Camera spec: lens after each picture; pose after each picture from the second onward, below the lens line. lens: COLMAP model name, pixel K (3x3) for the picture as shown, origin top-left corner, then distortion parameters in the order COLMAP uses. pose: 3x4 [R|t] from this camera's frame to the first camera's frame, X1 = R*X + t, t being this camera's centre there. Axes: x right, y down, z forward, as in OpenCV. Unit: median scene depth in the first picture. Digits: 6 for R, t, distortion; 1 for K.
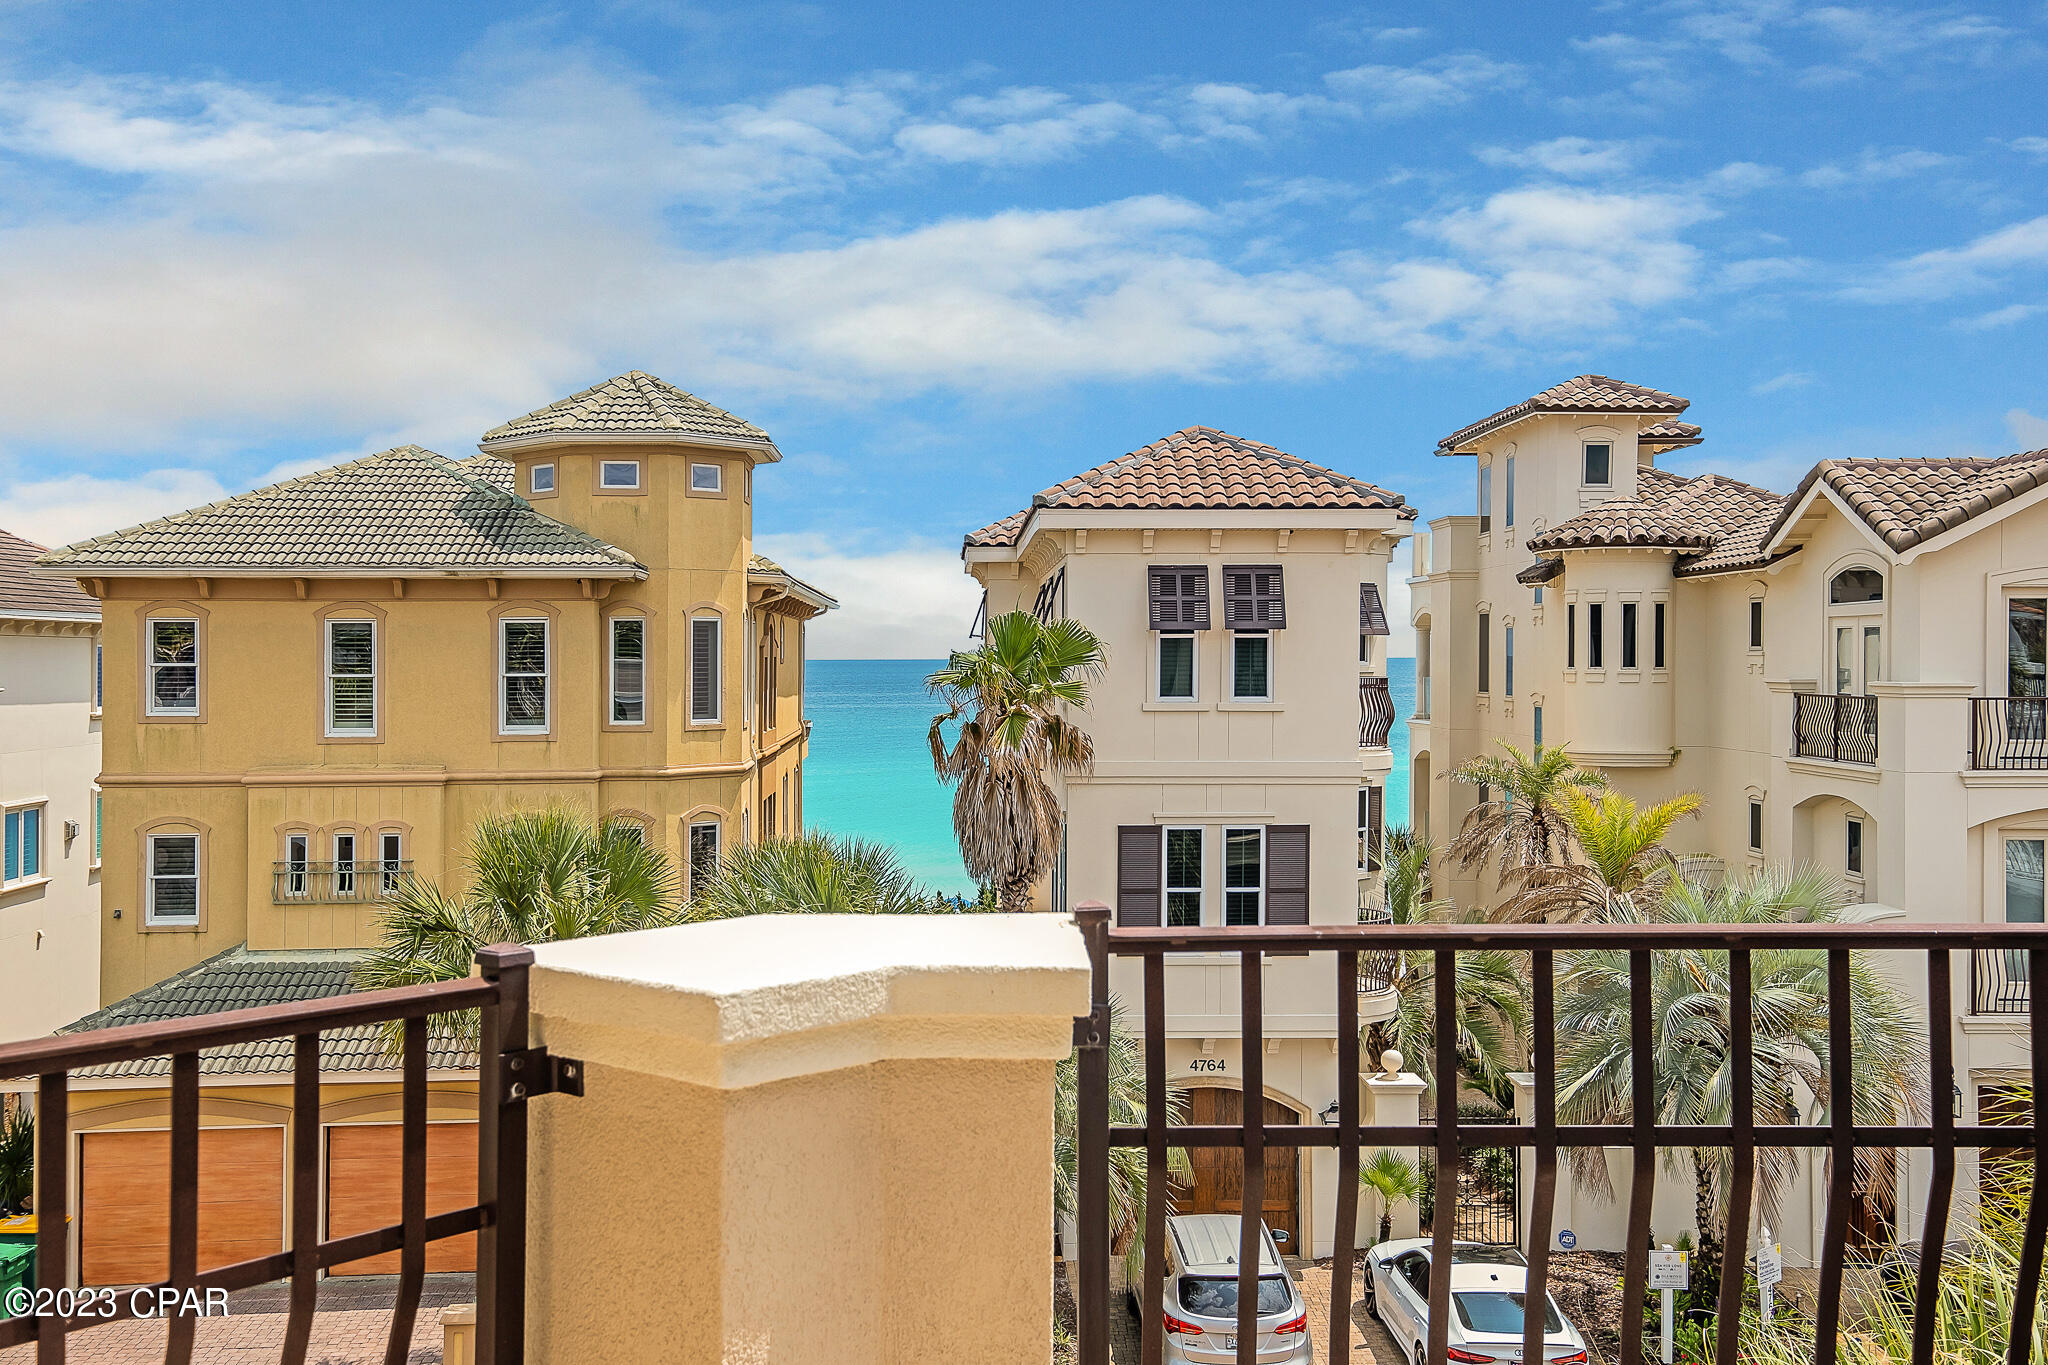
lens RADIAL K [[2134.2, 0, 1058.4], [0, 2134.2, 673.6], [0, 0, 1]] dist [0.109706, 0.000000]
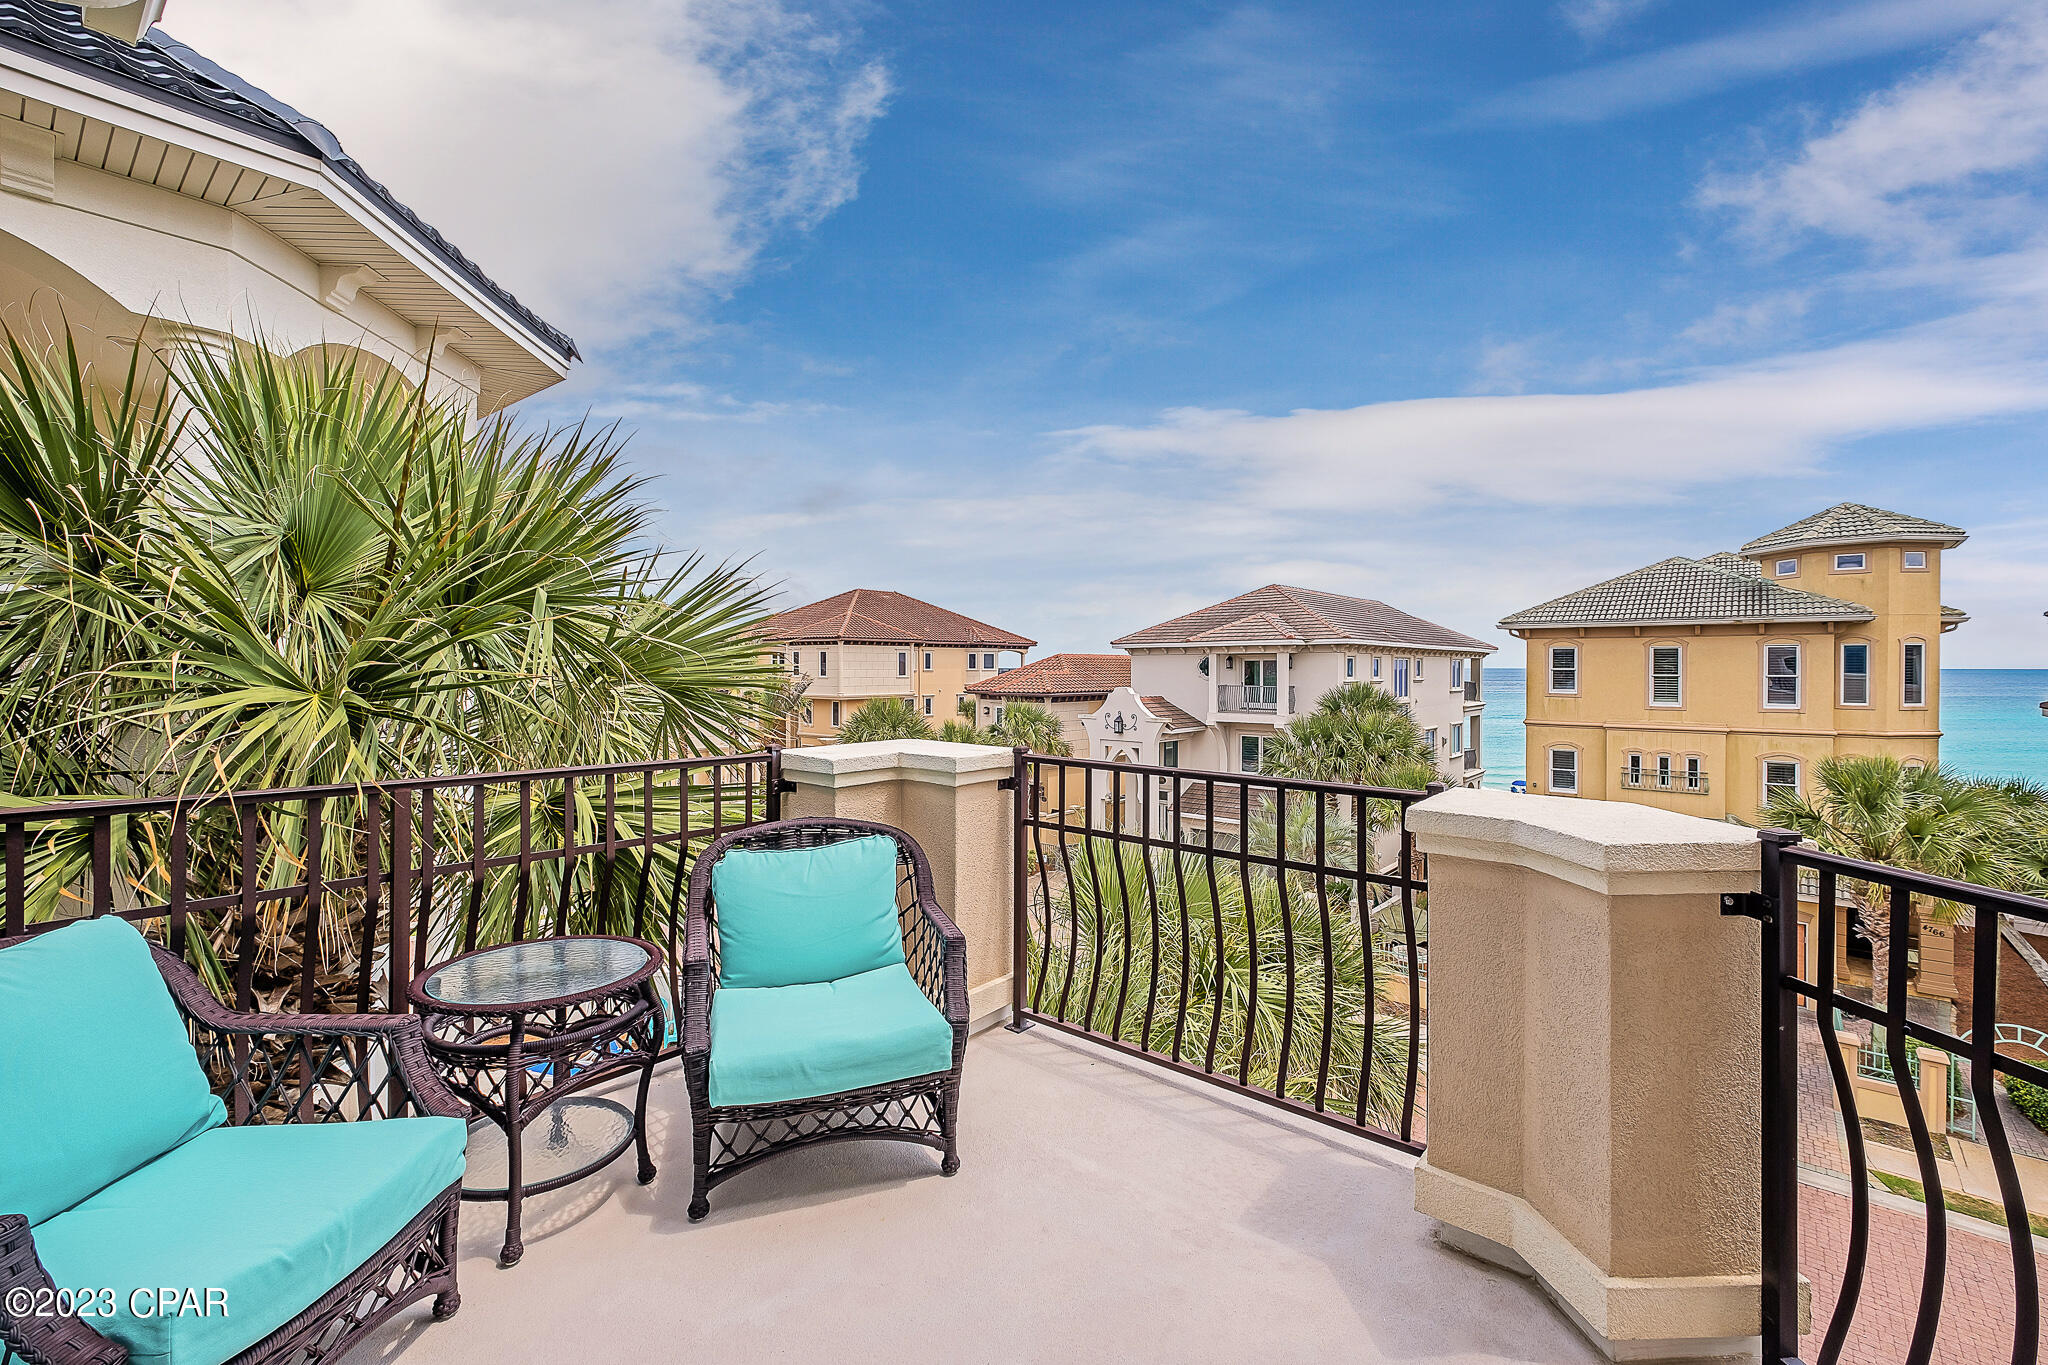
lens RADIAL K [[894.4, 0, 1002.8], [0, 894.4, 667.8], [0, 0, 1]] dist [0.003065, -0.000976]
pose [[0.723017, 0.004582, -0.690815, -0.198861], [-0.009120, 0.999954, -0.002913, 0.002006], [0.690770, 0.008407, 0.723025, -0.001371]]
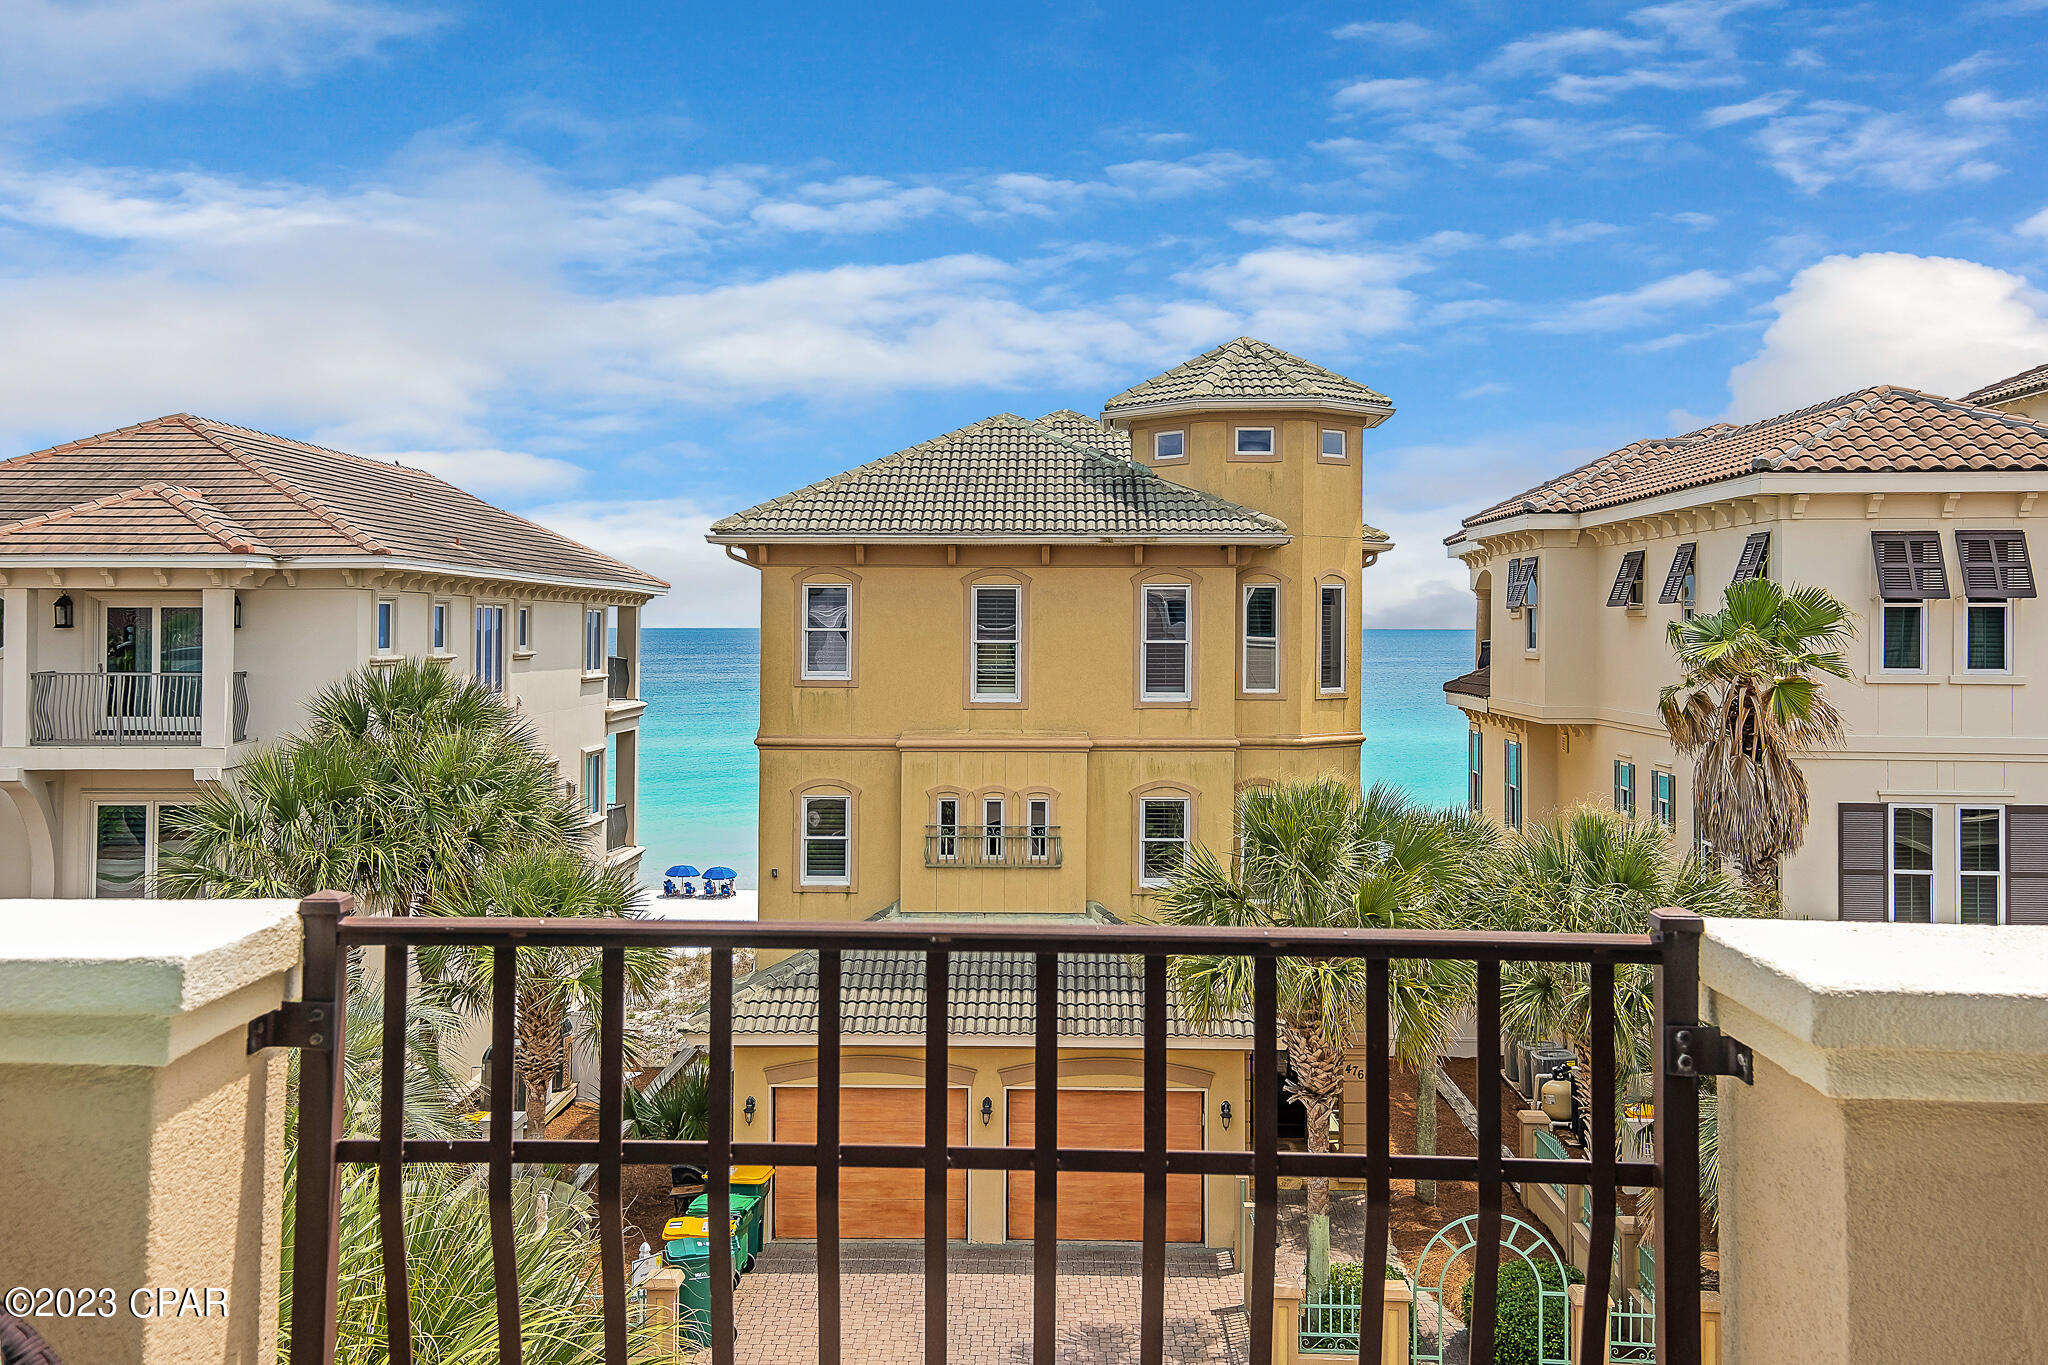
lens RADIAL K [[2134.2, 0, 1010.8], [0, 2134.2, 616.3], [0, 0, 1]] dist [0.109706, 0.000000]
pose [[0.997837, 0.004866, -0.065556, -0.252253], [-0.005738, 0.999898, -0.013112, 0.002247], [0.065486, 0.013460, 0.997763, 0.004642]]
